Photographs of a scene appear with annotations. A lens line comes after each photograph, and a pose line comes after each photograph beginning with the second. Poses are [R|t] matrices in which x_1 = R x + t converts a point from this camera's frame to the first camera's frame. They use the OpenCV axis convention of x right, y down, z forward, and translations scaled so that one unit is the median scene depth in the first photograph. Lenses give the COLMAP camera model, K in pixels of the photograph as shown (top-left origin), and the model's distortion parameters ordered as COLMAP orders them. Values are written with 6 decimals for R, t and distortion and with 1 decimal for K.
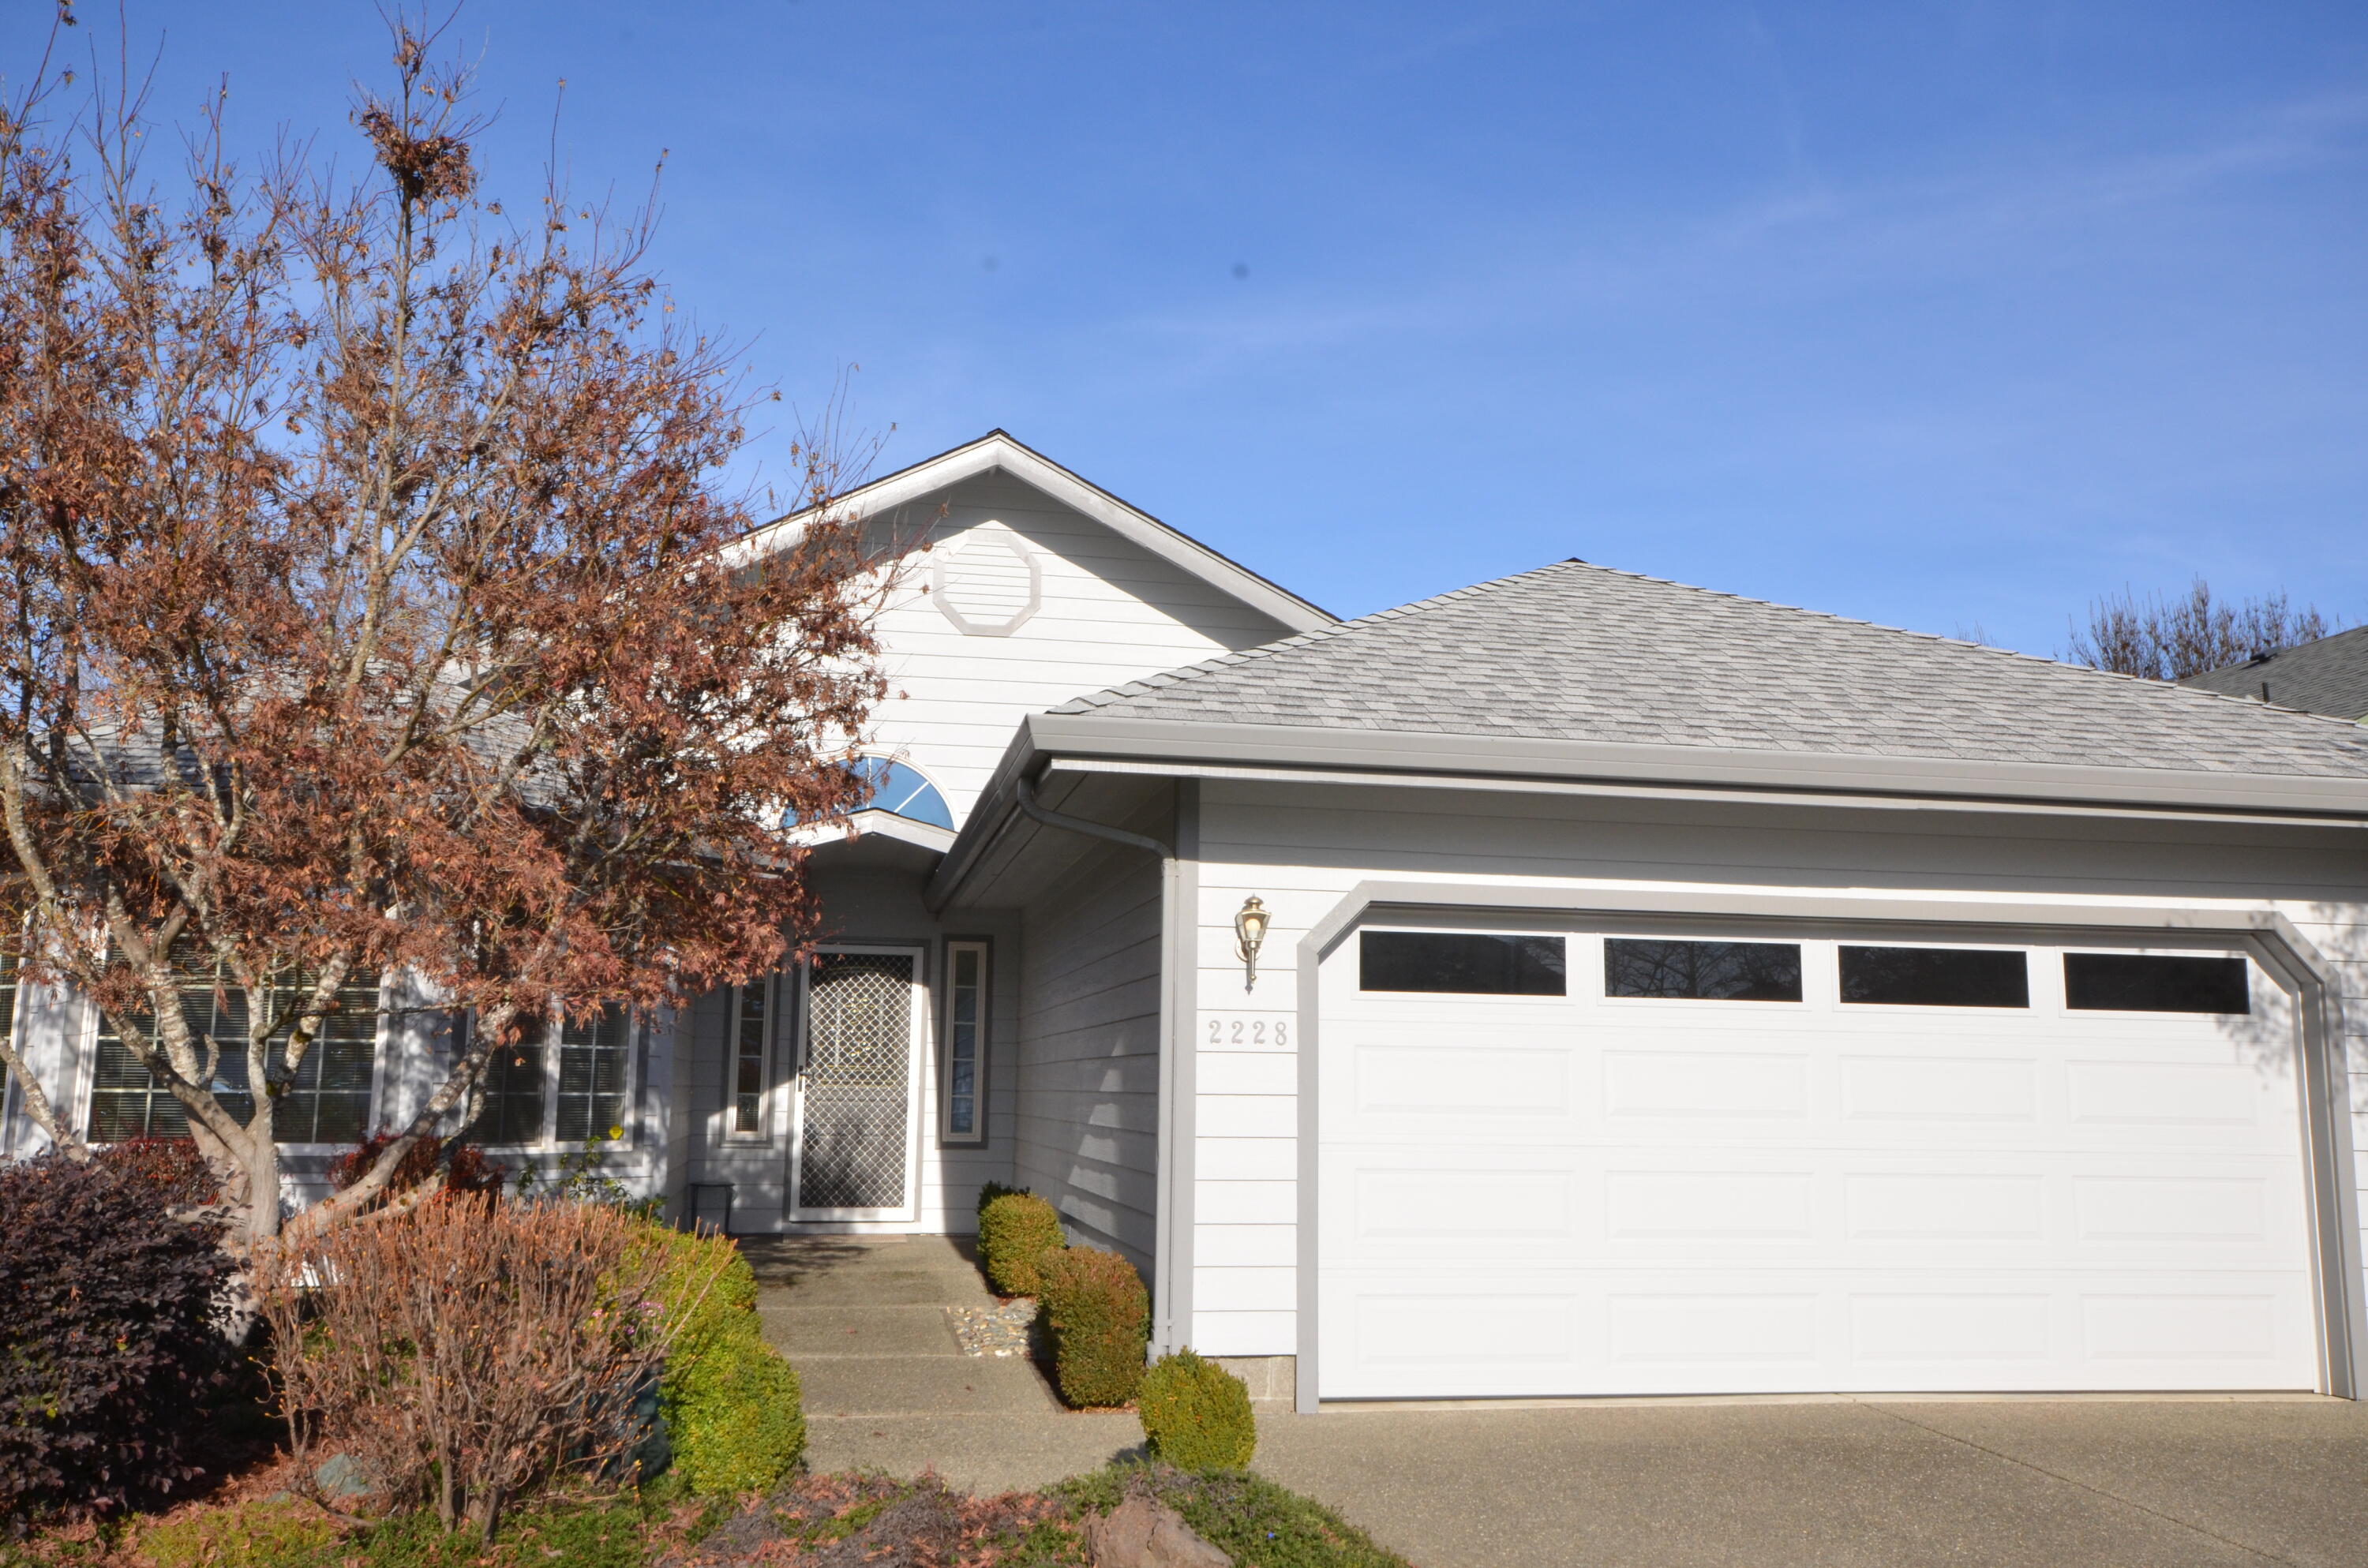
lens RADIAL K [[1986.2, 0, 1194.7], [0, 1986.2, 783.9], [0, 0, 1]] dist [0.007818, 0.046983]
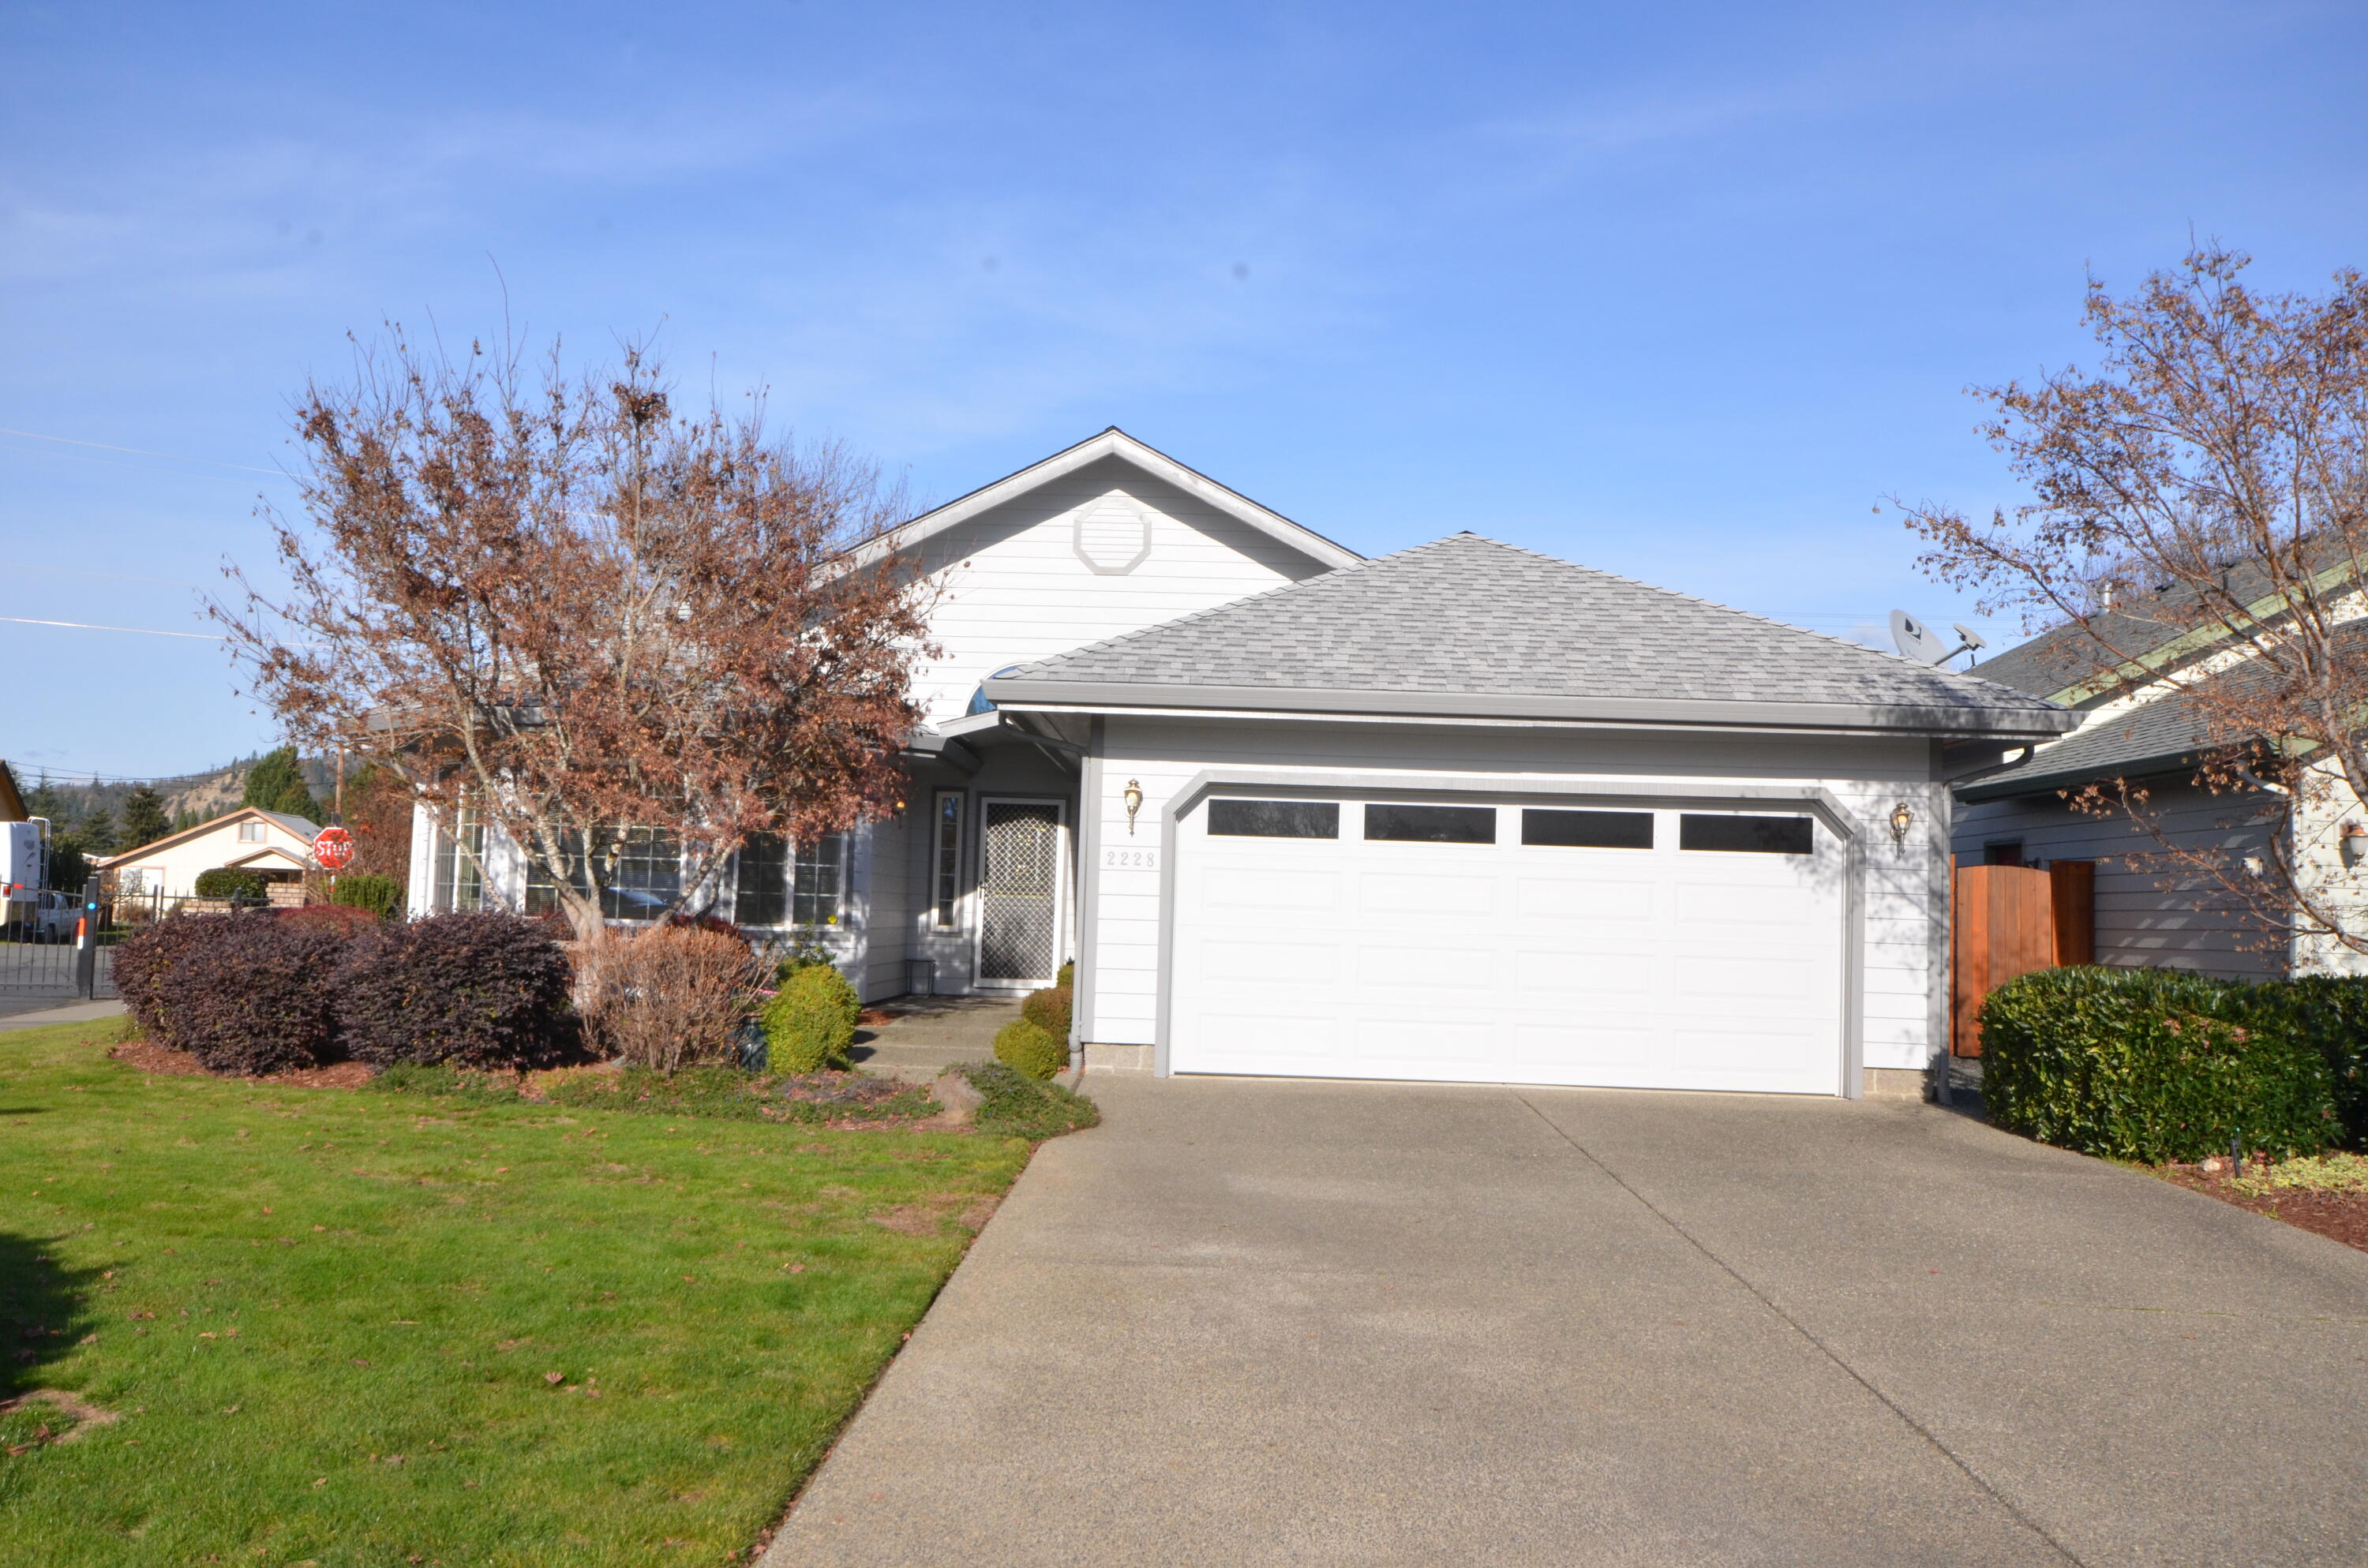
lens RADIAL K [[1986.2, 0, 1178.0], [0, 1986.2, 784.9], [0, 0, 1]] dist [0.007818, 0.046983]
pose [[0.978883, 0.003097, -0.204398, 0.366257], [0.014052, 0.996500, 0.082398, -0.069172], [0.203938, -0.083530, 0.975414, -0.573865]]
